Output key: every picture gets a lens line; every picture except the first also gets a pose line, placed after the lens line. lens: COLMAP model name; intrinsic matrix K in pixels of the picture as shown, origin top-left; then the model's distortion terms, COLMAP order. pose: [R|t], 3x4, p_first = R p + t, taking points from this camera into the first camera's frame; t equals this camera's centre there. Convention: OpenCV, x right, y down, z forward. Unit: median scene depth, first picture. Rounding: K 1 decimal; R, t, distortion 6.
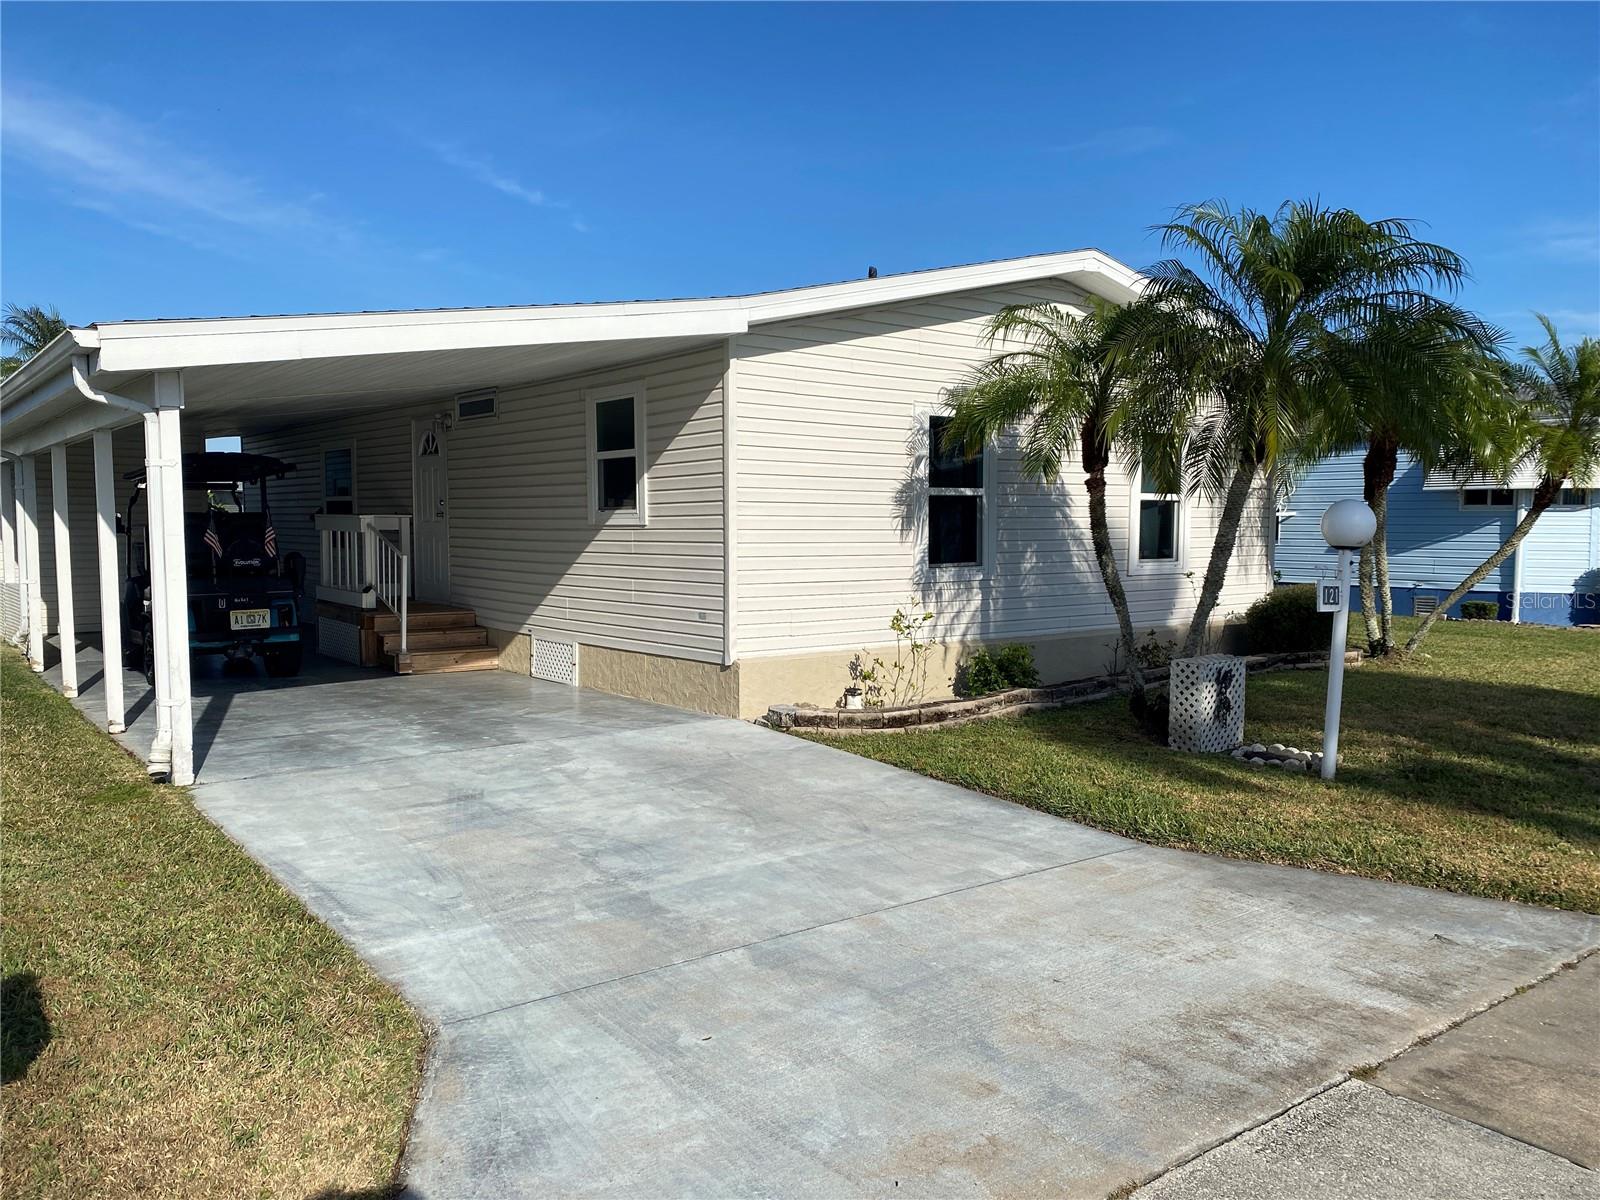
lens RADIAL K [[1217.6, 0, 800.0], [0, 1217.6, 600.0], [0, 0, 1]] dist [0.098194, -0.001437]
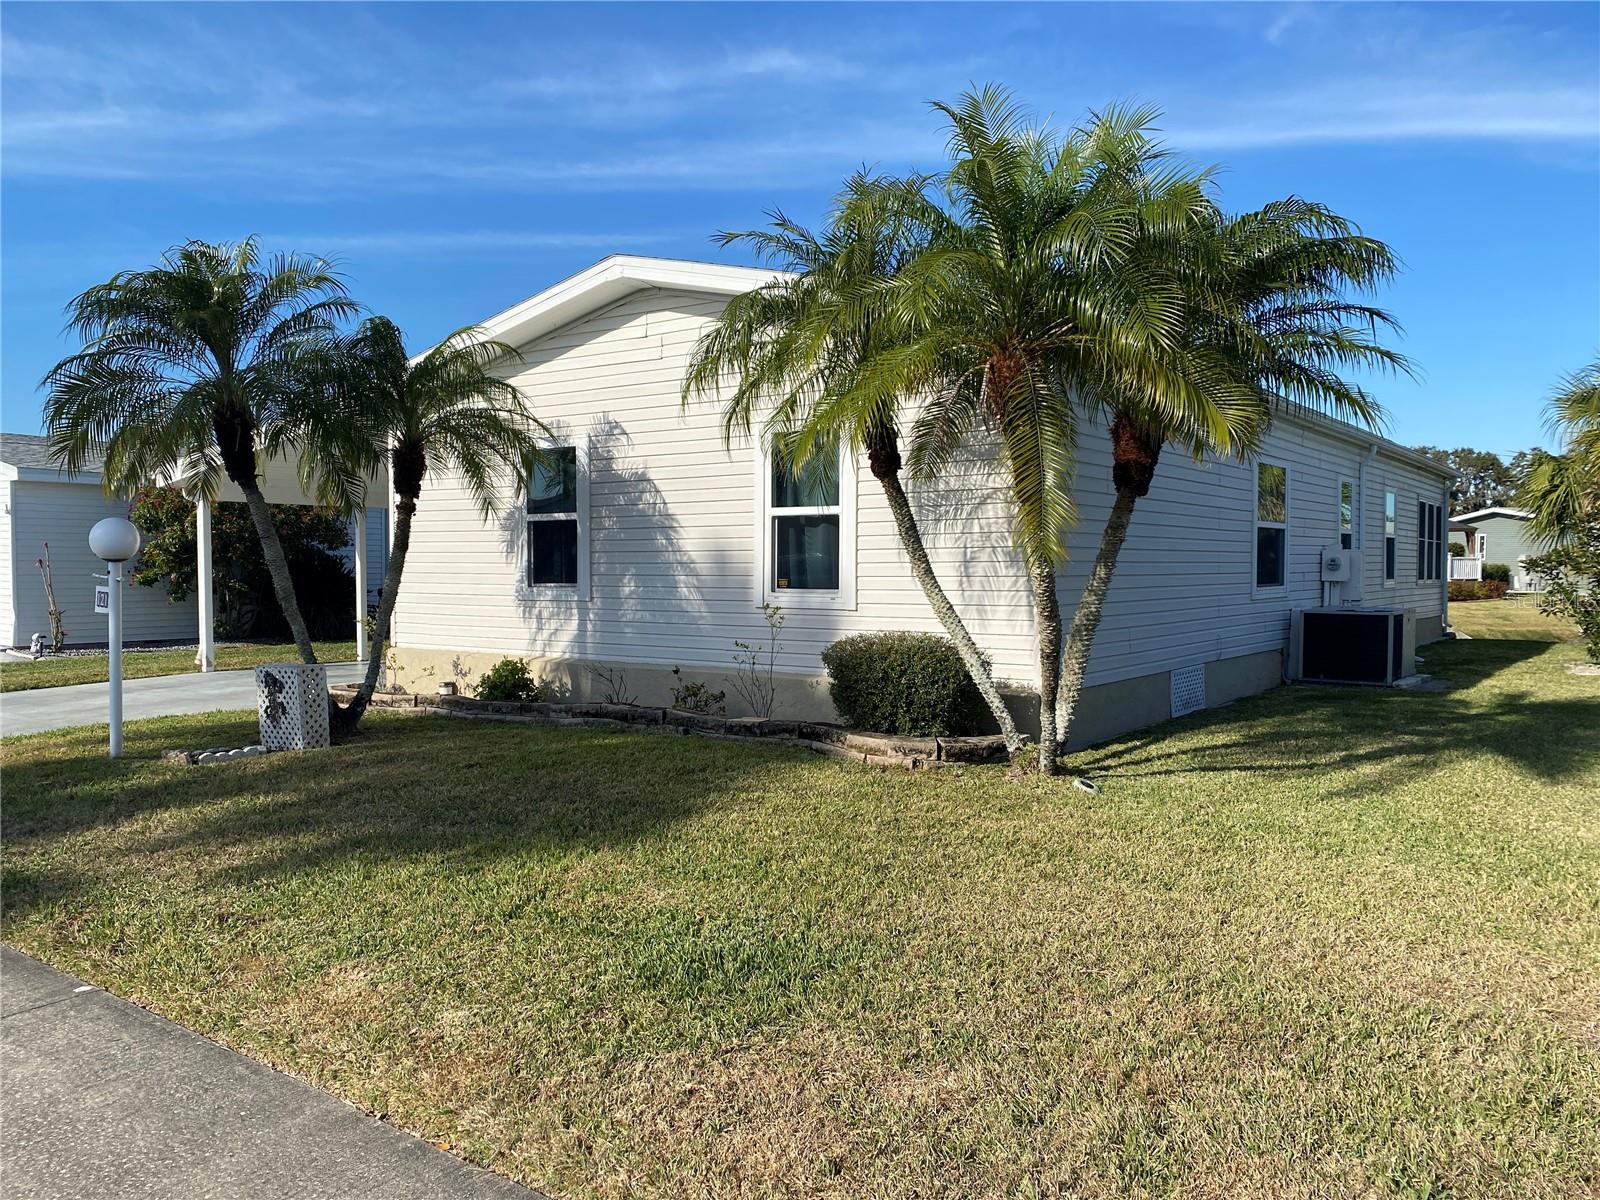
lens RADIAL K [[1217.6, 0, 800.0], [0, 1217.6, 600.0], [0, 0, 1]] dist [0.098194, -0.001437]
pose [[0.296498, 0.025465, -0.954694, 1.234138], [-0.063995, 0.997927, 0.006744, -0.037445], [0.952887, 0.059096, 0.297513, 0.901518]]
